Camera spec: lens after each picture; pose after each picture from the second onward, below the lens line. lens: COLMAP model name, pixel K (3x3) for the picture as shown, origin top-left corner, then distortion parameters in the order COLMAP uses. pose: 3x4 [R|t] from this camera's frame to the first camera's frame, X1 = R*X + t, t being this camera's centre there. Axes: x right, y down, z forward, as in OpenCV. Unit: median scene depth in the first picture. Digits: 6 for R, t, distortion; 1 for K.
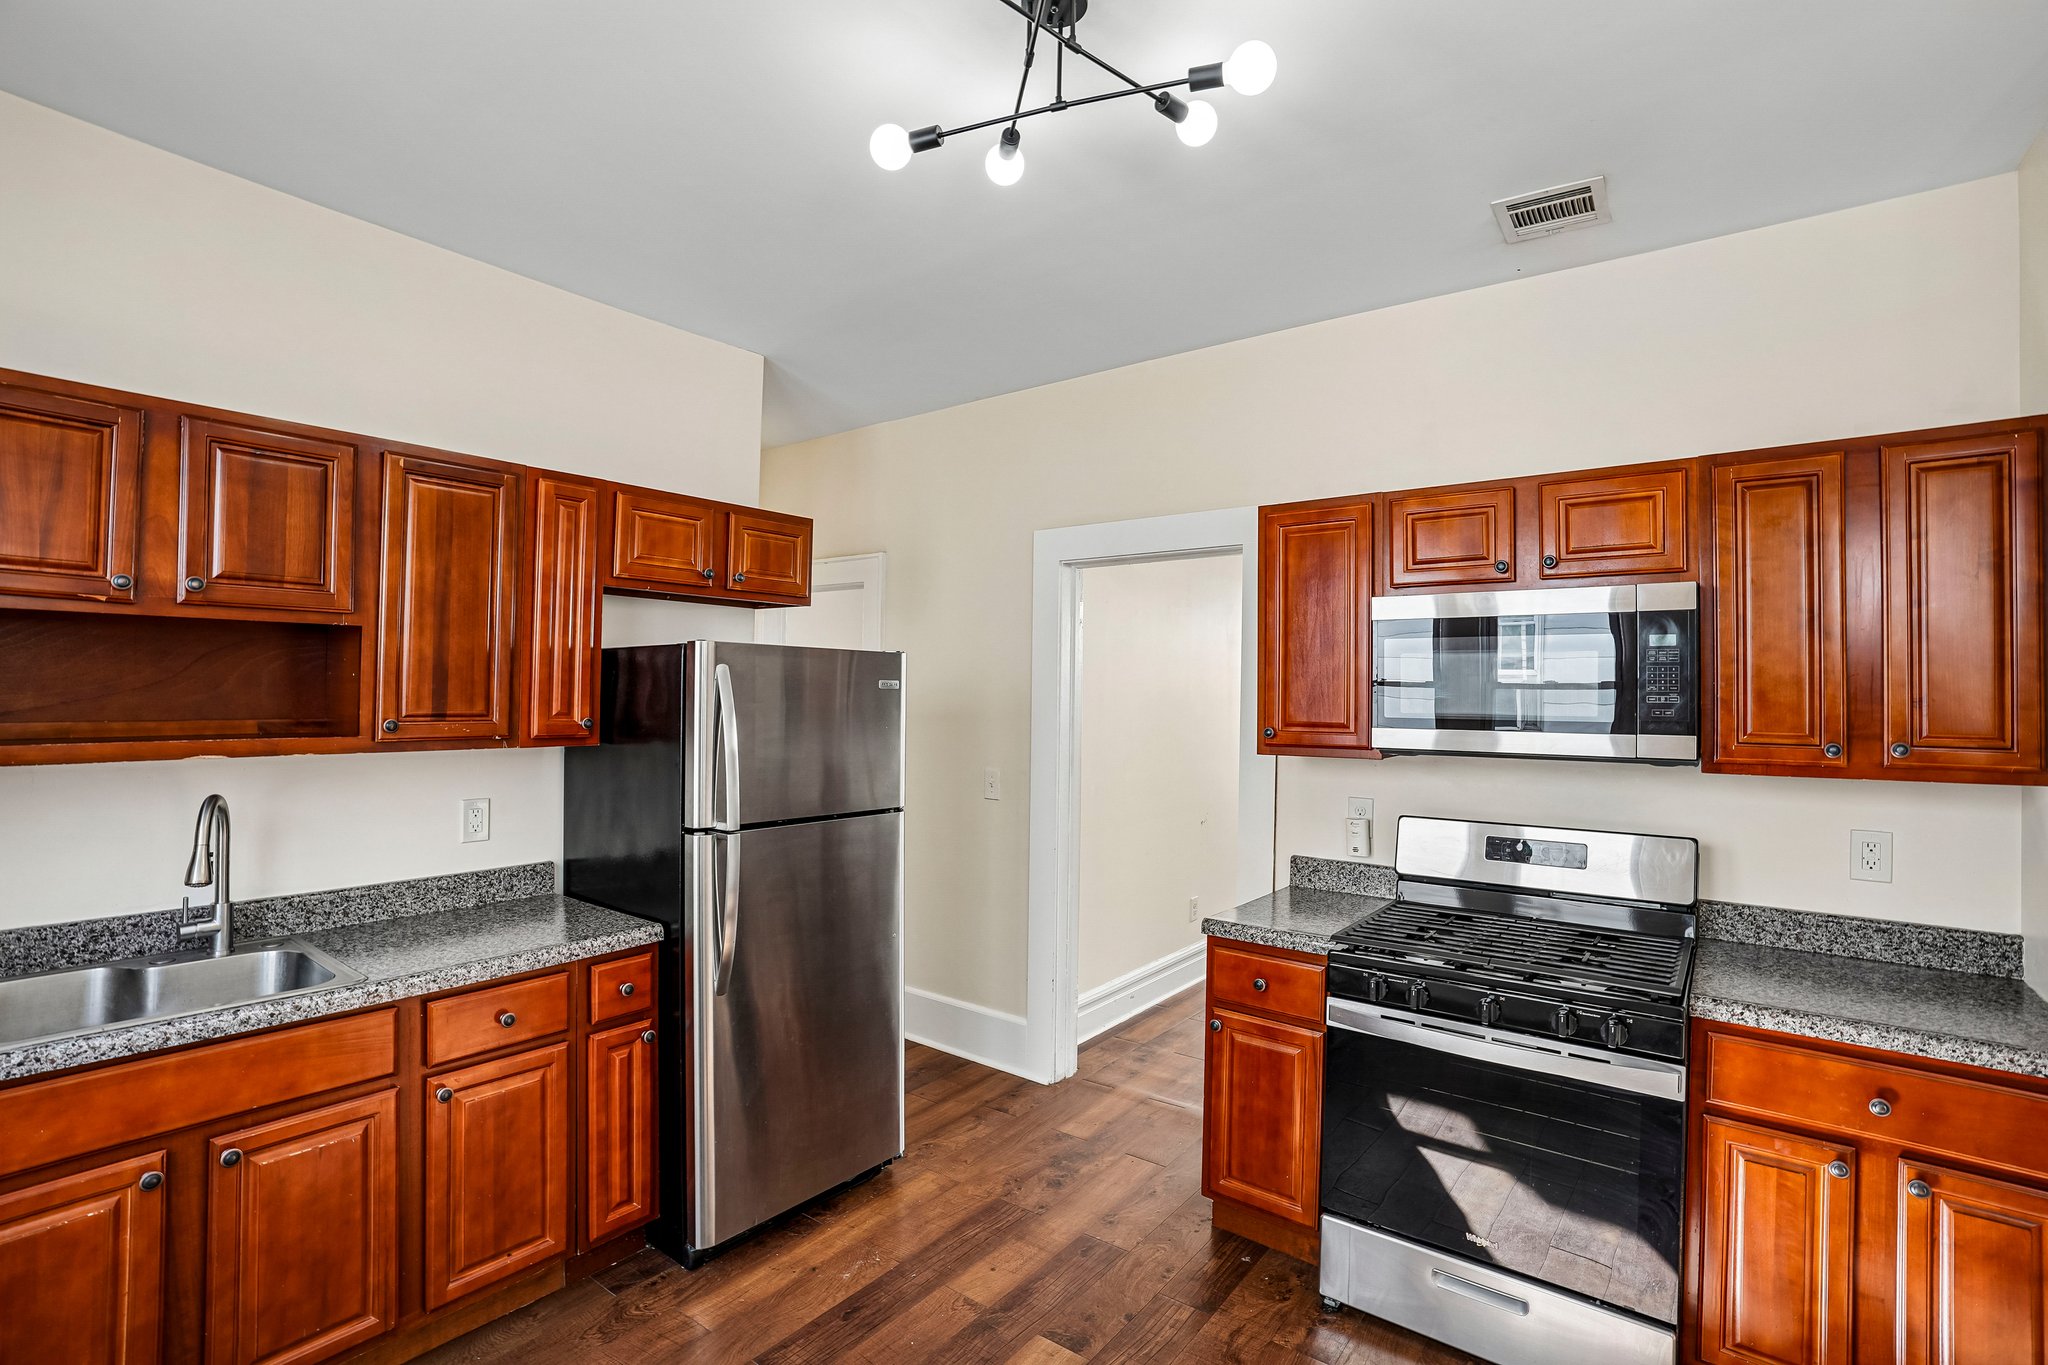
lens RADIAL K [[944.3, 0, 1024.0], [0, 944.3, 682.5], [0, 0, 1]] dist [-0.083208, 0.031856]
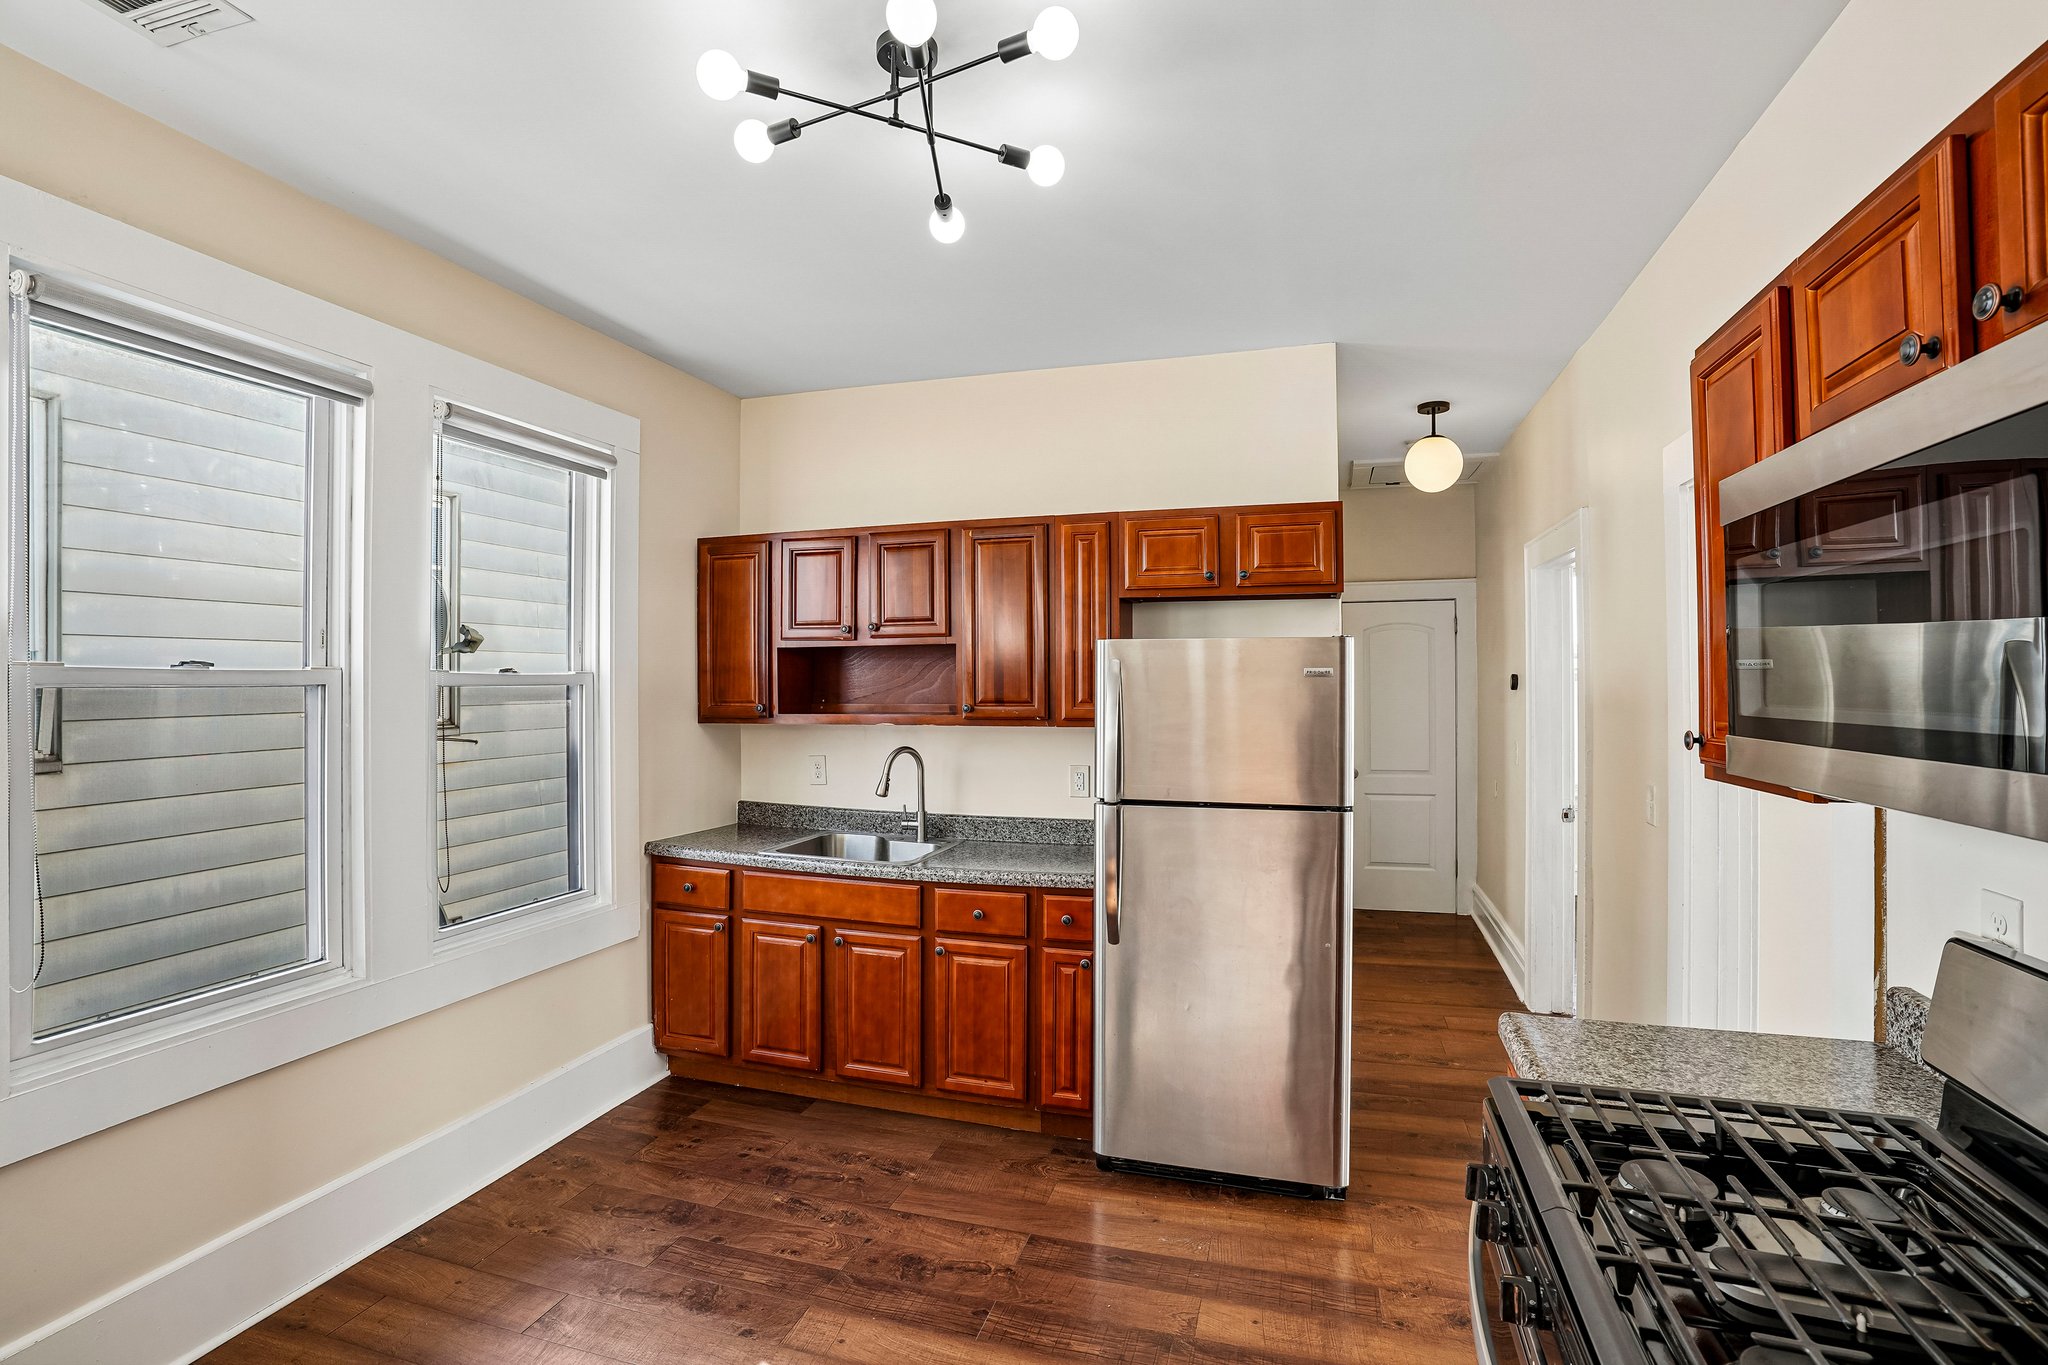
lens RADIAL K [[944.3, 0, 1024.0], [0, 944.3, 682.5], [0, 0, 1]] dist [-0.083208, 0.031856]
pose [[0.351514, -0.014288, -0.936073, 0.783566], [0.016227, 0.999826, -0.009167, 0.019730], [0.936042, -0.011967, 0.351685, 0.517416]]
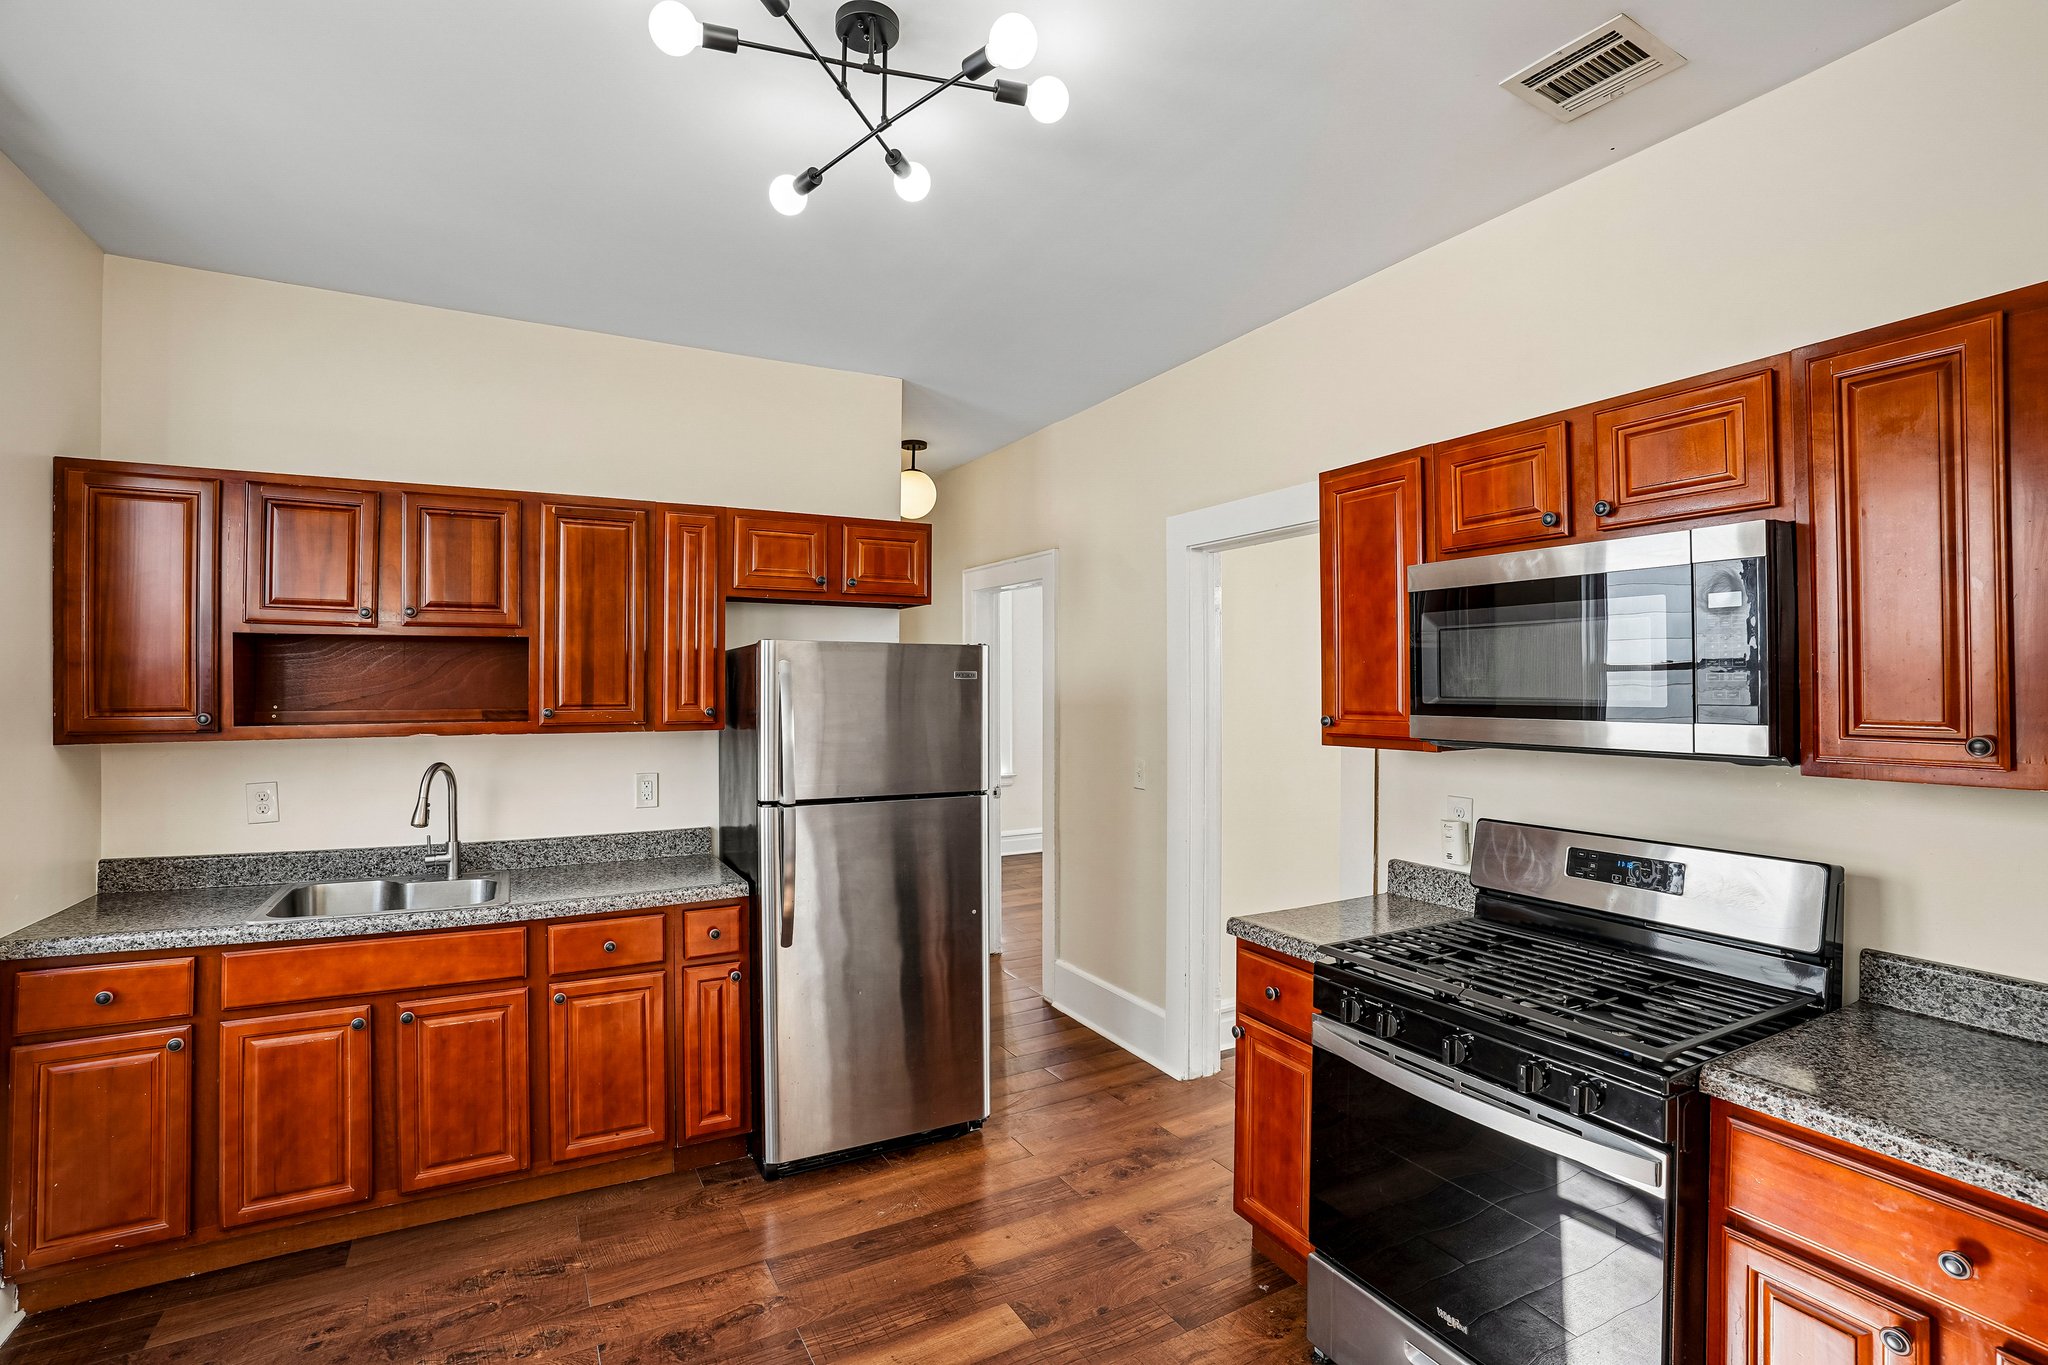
lens RADIAL K [[944.3, 0, 1024.0], [0, 944.3, 682.5], [0, 0, 1]] dist [-0.083208, 0.031856]
pose [[0.915242, -0.013389, -0.402681, 0.441094], [0.016078, 0.999865, 0.003297, 0.010128], [0.402583, -0.009492, 0.915334, 0.065290]]
